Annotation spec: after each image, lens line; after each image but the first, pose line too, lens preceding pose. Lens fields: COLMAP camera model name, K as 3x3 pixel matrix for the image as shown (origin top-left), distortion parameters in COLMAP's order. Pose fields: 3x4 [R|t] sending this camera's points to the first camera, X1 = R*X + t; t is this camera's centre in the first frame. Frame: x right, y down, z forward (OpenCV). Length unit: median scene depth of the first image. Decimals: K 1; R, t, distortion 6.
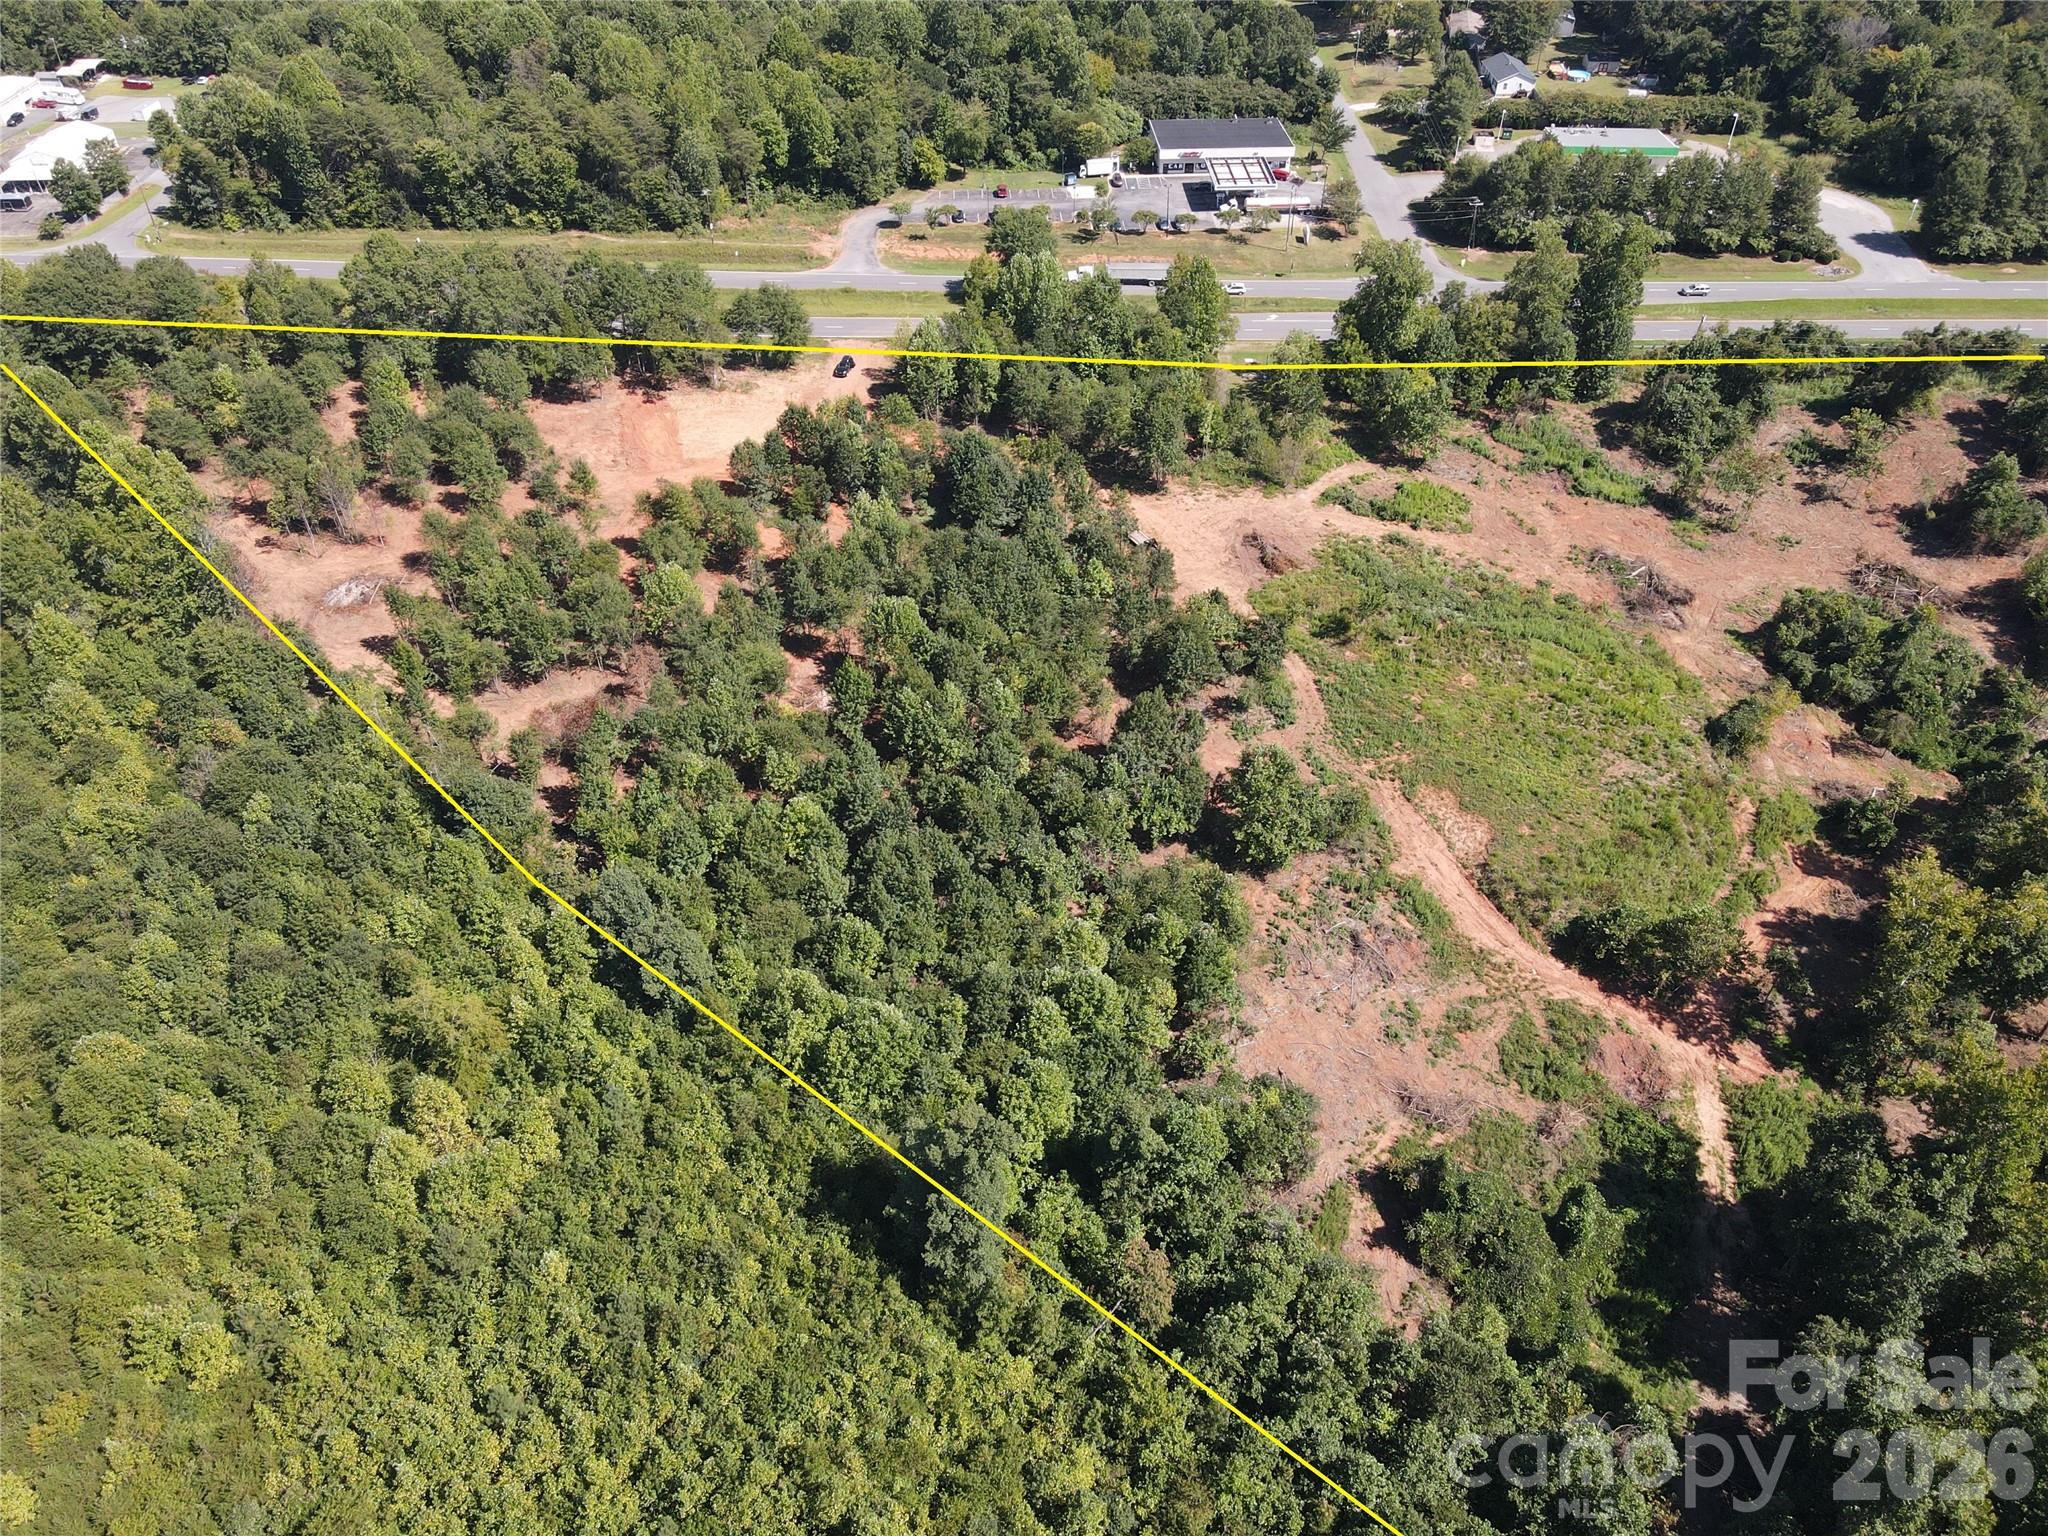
lens RADIAL K [[1488.8, 0, 1024.0], [0, 1488.8, 768.0], [0, 0, 1]] dist [0.007978, 0.003486]
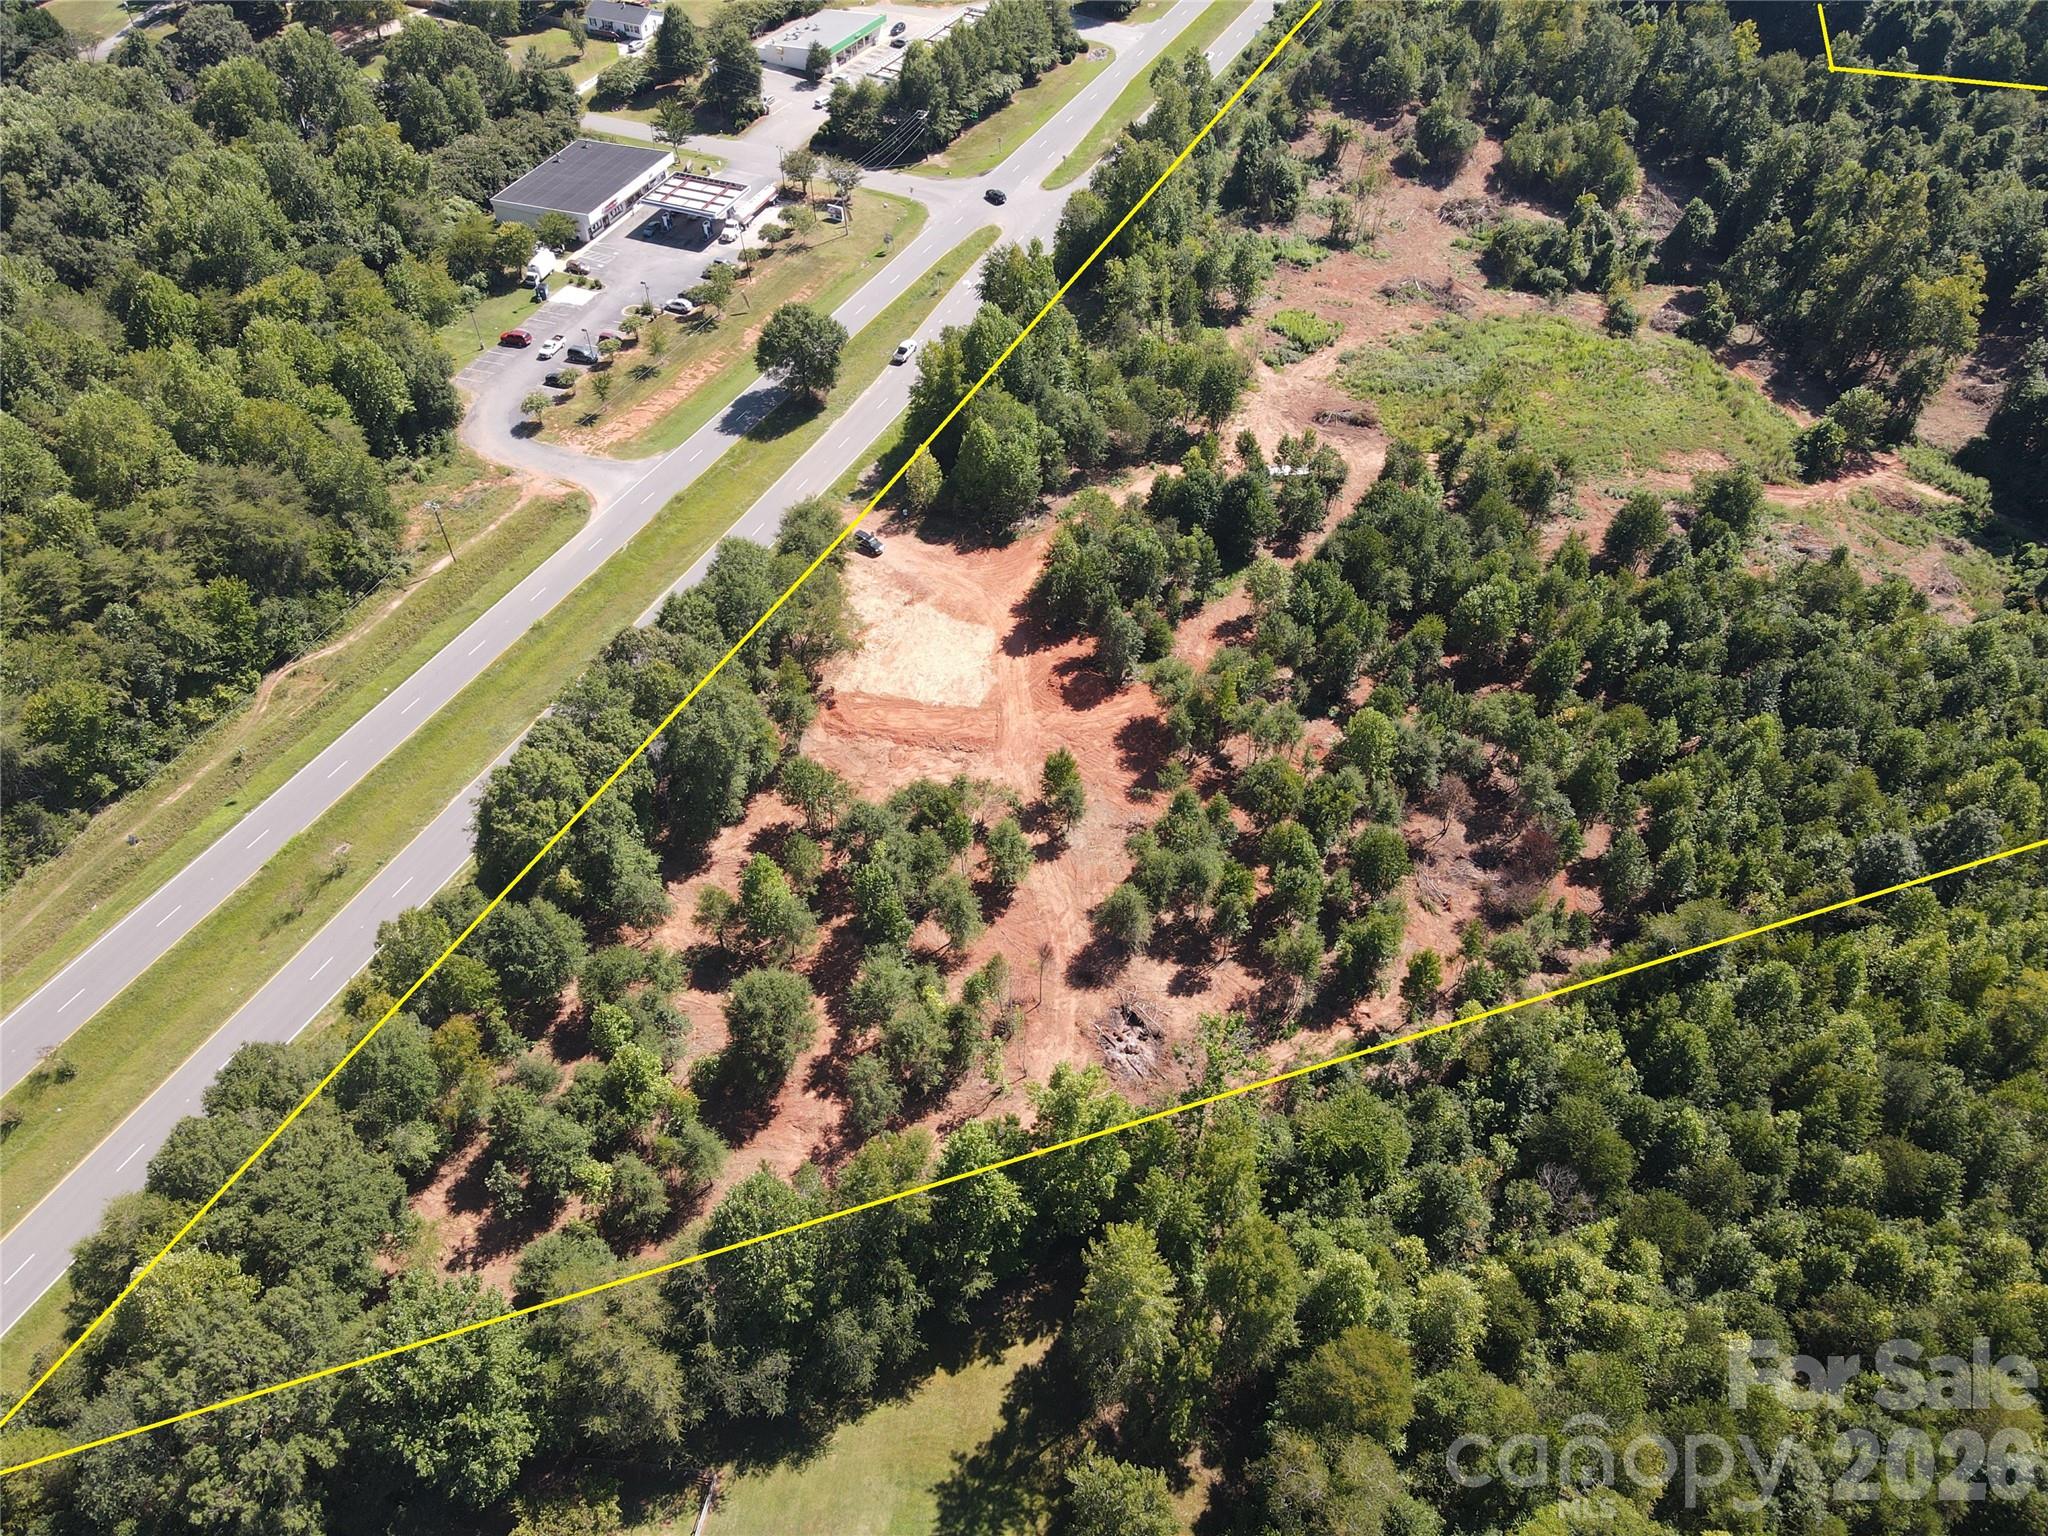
lens RADIAL K [[1502.2, 0, 1009.8], [0, 1502.2, 767.9], [0, 0, 1]] dist [-0.001254, 0.044438]
pose [[0.428769, -0.649305, 0.628140, -0.705829], [0.602901, 0.723470, 0.336307, -0.418393], [-0.672806, 0.234508, 0.701668, 0.386846]]
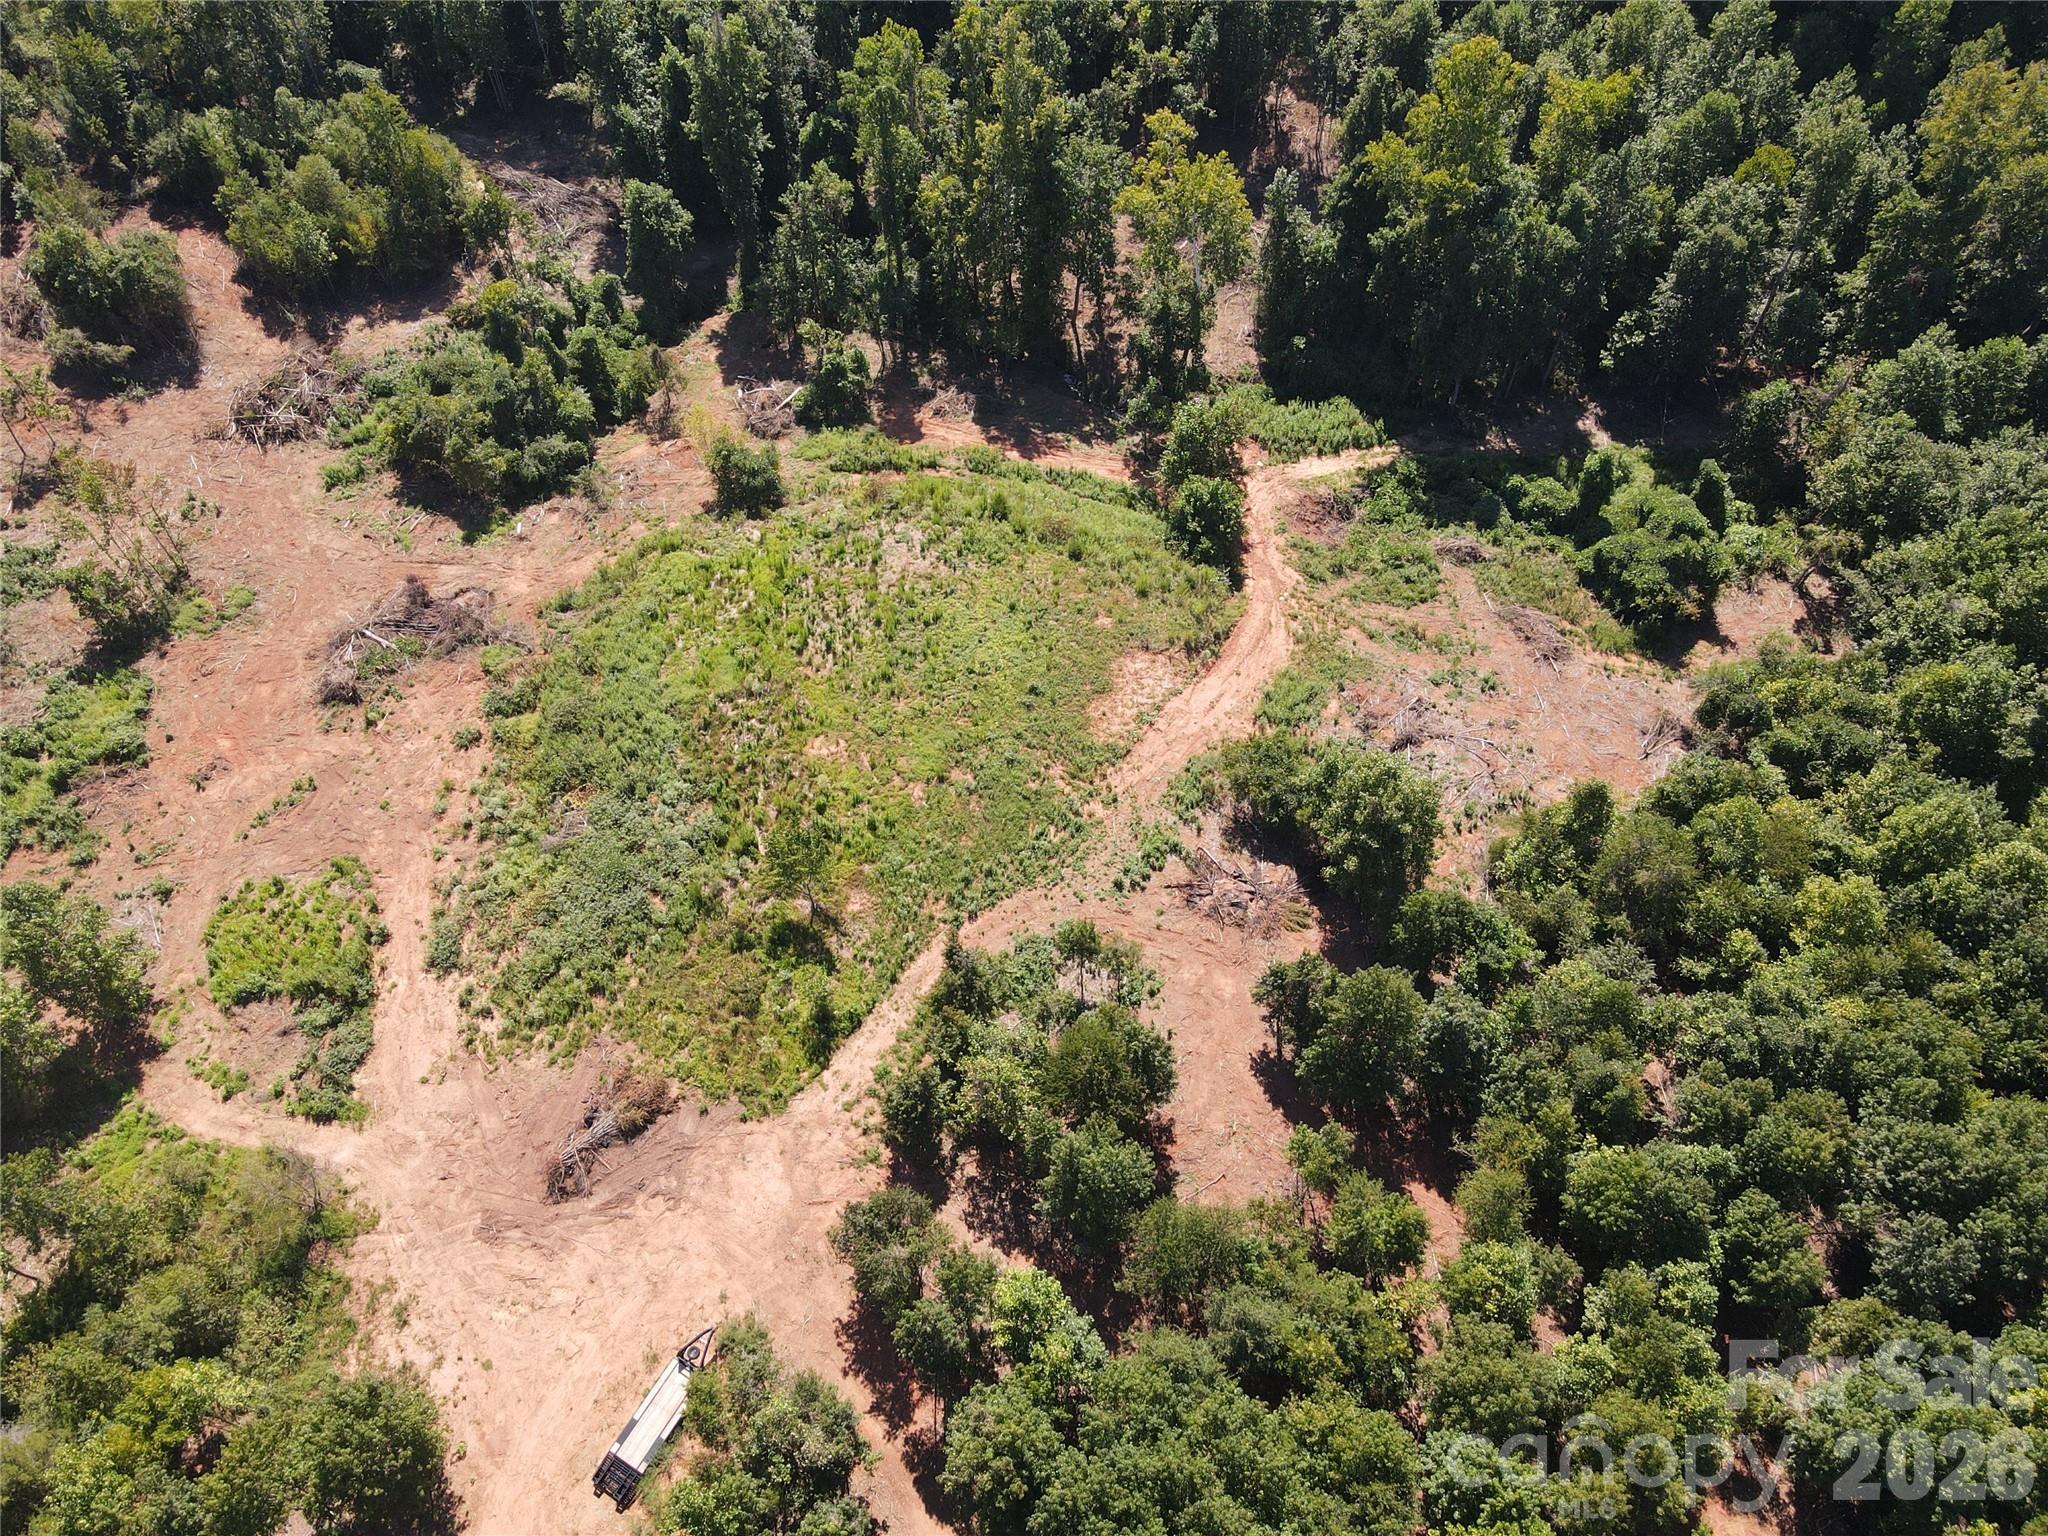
lens RADIAL K [[1502.2, 0, 1009.8], [0, 1502.2, 767.9], [0, 0, 1]] dist [-0.001254, 0.044438]
pose [[-0.486236, -0.713804, 0.504042, -0.048042], [0.589954, 0.157357, 0.791955, -0.401373], [-0.644615, 0.682439, 0.344599, 0.586925]]
